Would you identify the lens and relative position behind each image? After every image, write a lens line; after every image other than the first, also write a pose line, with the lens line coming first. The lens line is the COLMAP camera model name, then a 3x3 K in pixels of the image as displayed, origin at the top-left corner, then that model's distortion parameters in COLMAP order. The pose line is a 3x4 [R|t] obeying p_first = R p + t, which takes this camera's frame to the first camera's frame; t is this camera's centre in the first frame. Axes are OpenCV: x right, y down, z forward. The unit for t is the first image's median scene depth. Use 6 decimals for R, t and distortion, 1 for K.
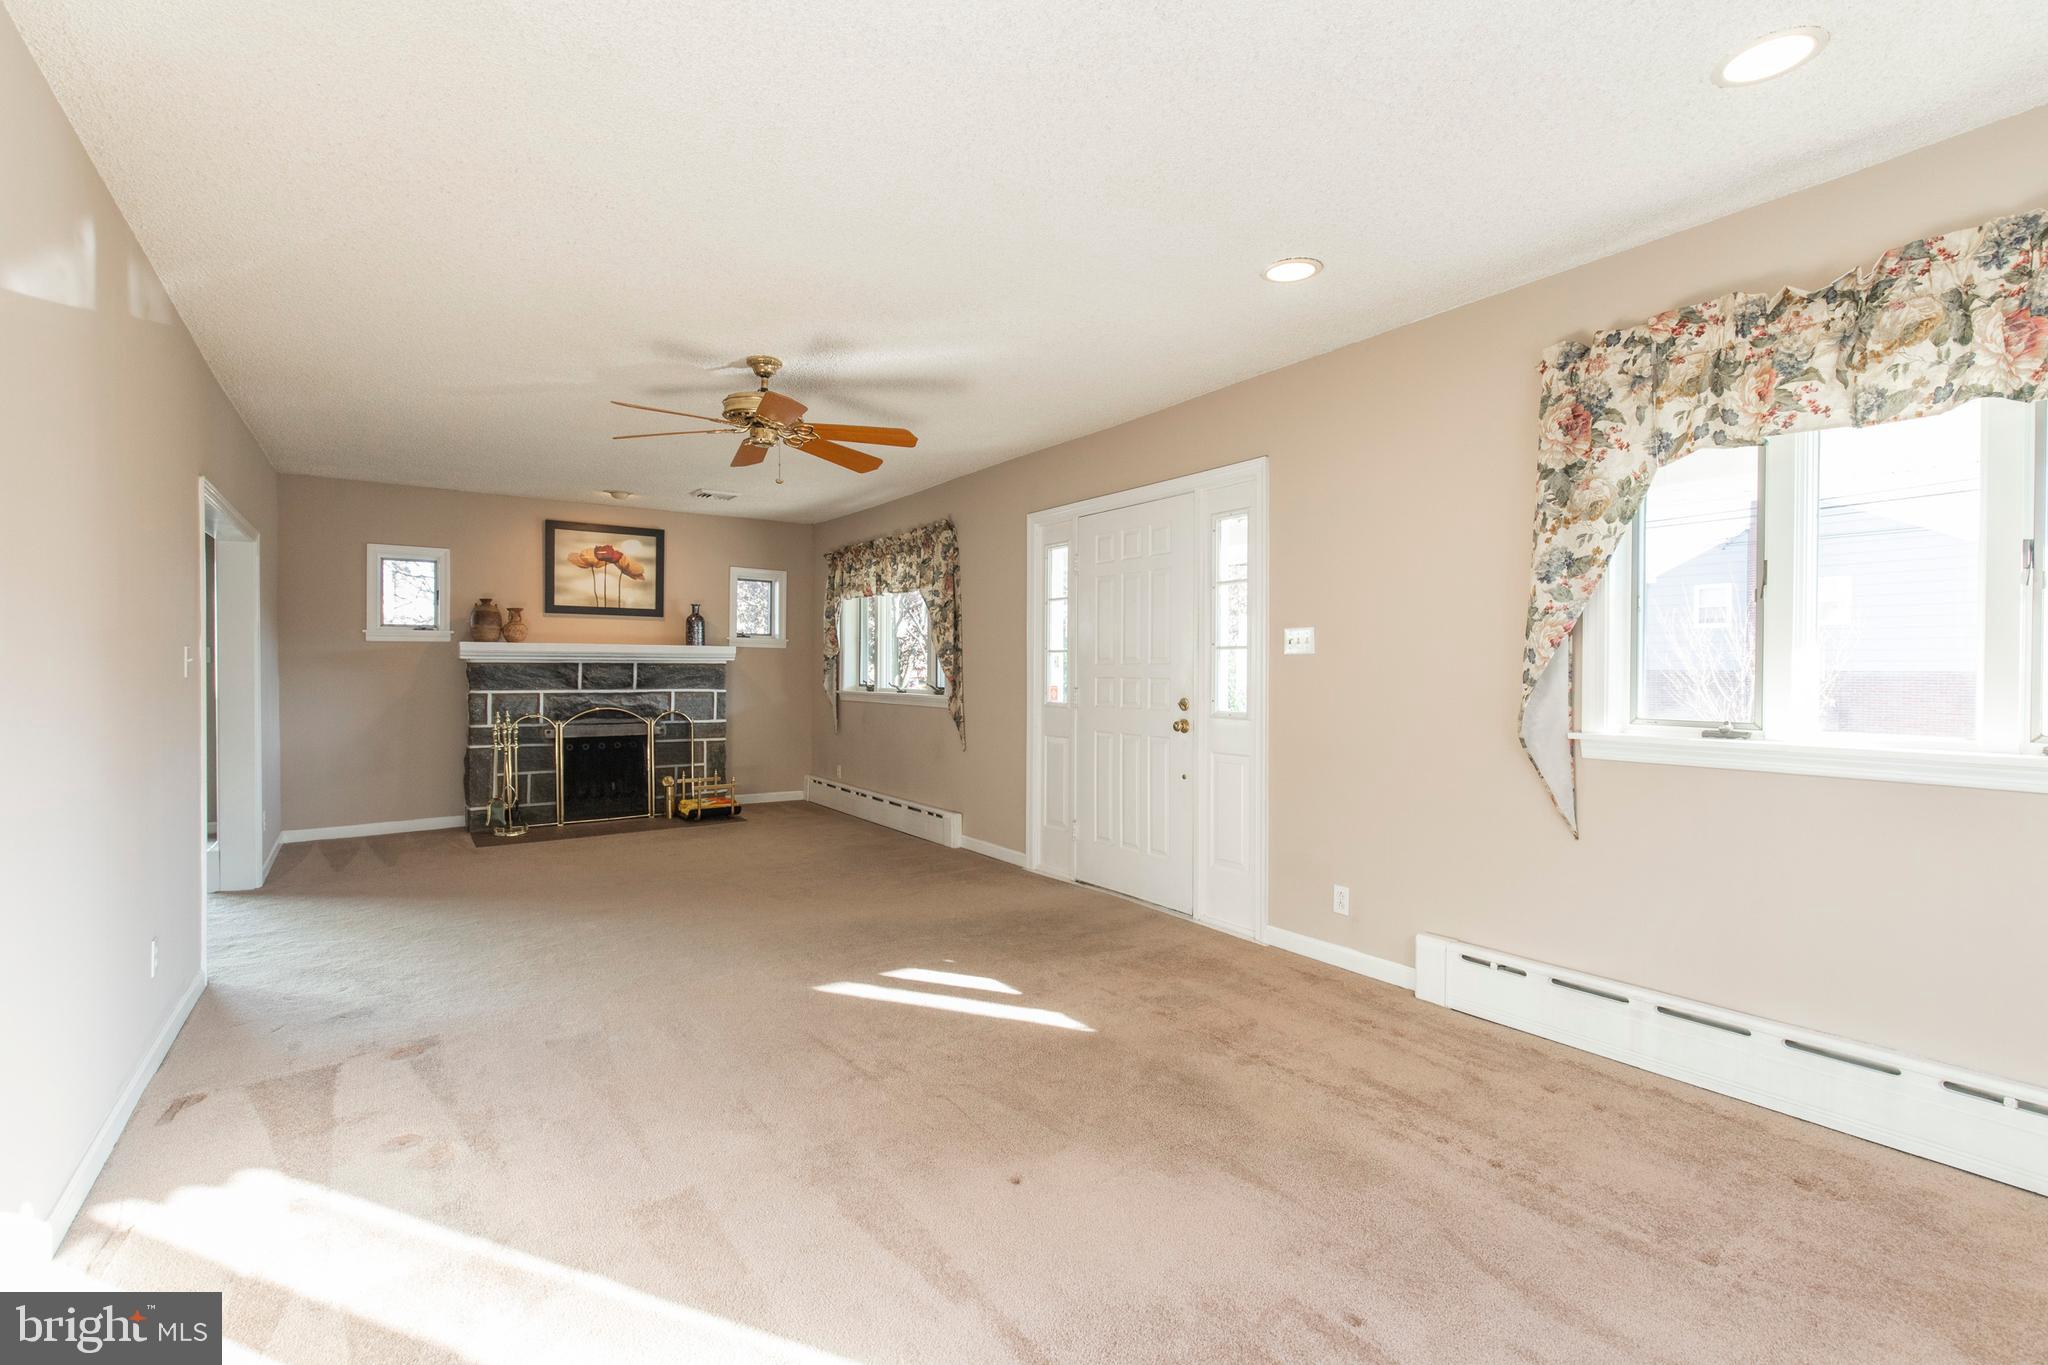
lens RADIAL K [[932.8, 0, 1015.3], [0, 932.8, 679.0], [0, 0, 1]] dist [0.004096, -0.000549]
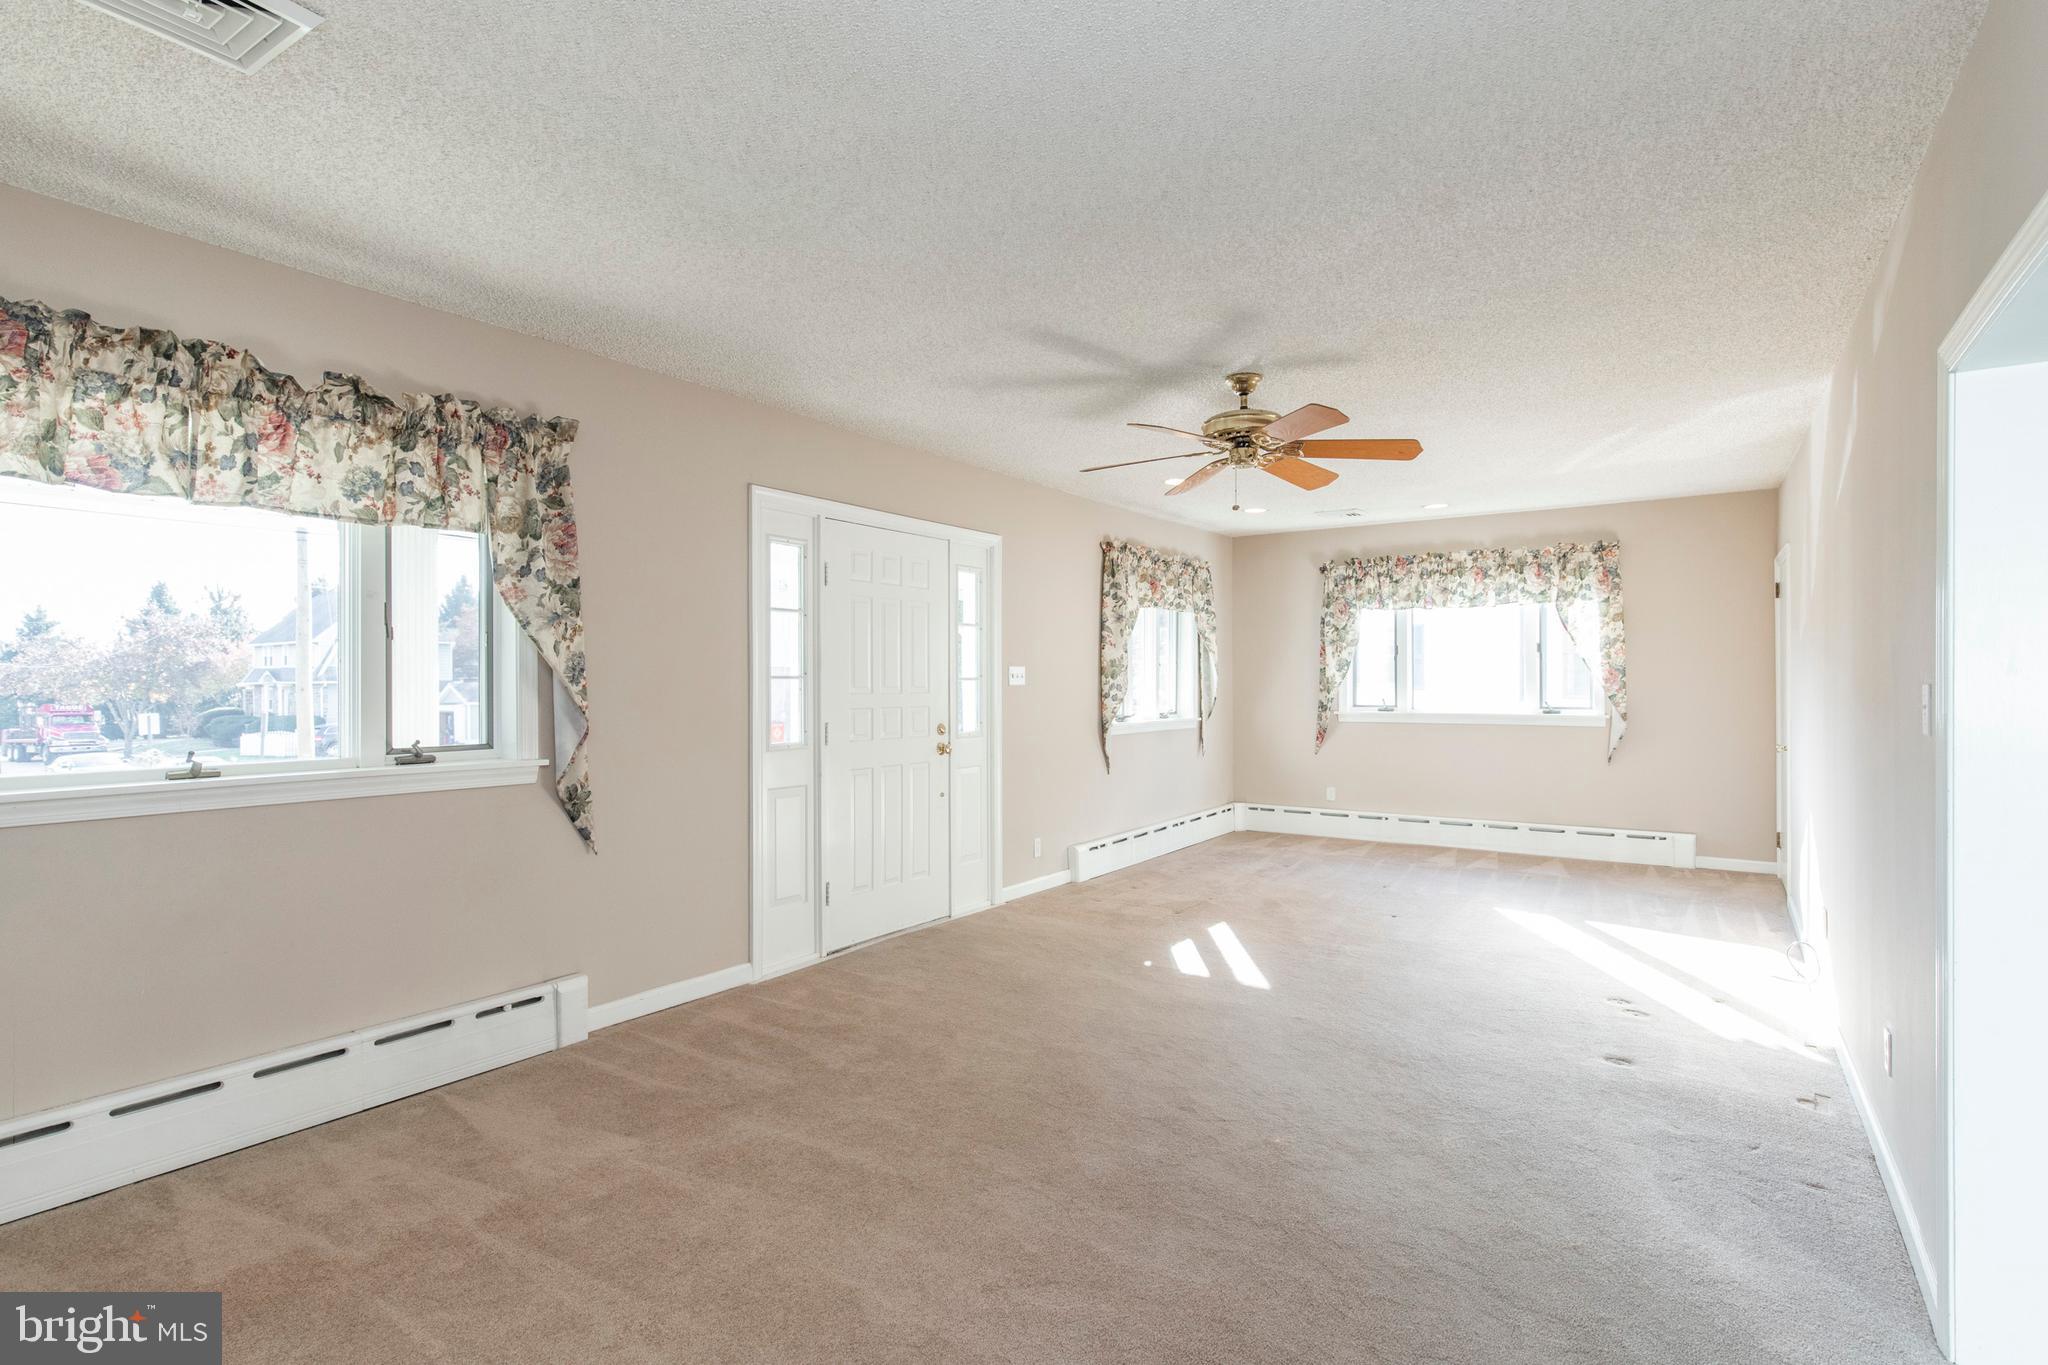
lens RADIAL K [[1014.5, 0, 1021.3], [0, 1014.5, 682.8], [0, 0, 1]] dist [0.001673, -0.000226]
pose [[-0.372869, 0.002631, 0.927880, -1.095776], [0.014666, 0.999888, 0.003058, -0.033854], [-0.927768, 0.014748, -0.372865, 1.531850]]
